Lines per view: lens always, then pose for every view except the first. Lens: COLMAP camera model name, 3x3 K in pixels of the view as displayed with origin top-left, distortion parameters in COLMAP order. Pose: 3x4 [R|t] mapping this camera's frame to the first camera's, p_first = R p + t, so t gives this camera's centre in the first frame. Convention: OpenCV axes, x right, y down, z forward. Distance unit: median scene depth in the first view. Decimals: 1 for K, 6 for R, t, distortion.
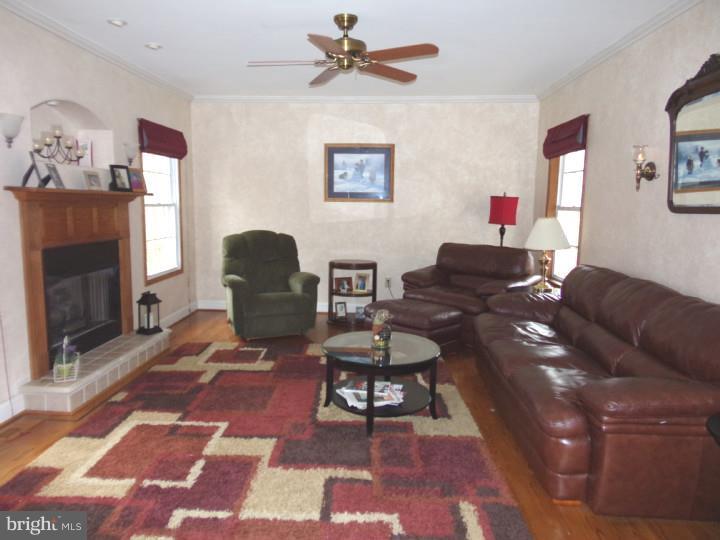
lens RADIAL K [[513.2, 0, 350.5], [0, 513.2, 264.9], [0, 0, 1]] dist [0.091559, -0.101461]
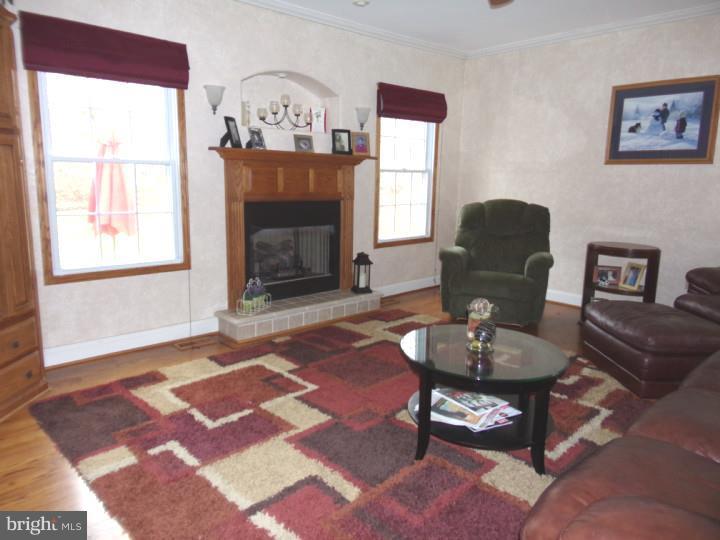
lens RADIAL K [[513.2, 0, 350.5], [0, 513.2, 264.9], [0, 0, 1]] dist [0.091559, -0.101461]
pose [[0.713017, 0.118461, -0.691067, 0.360259], [-0.093492, 0.992886, 0.073737, 0.003160], [0.694885, 0.012033, 0.719020, 0.291450]]
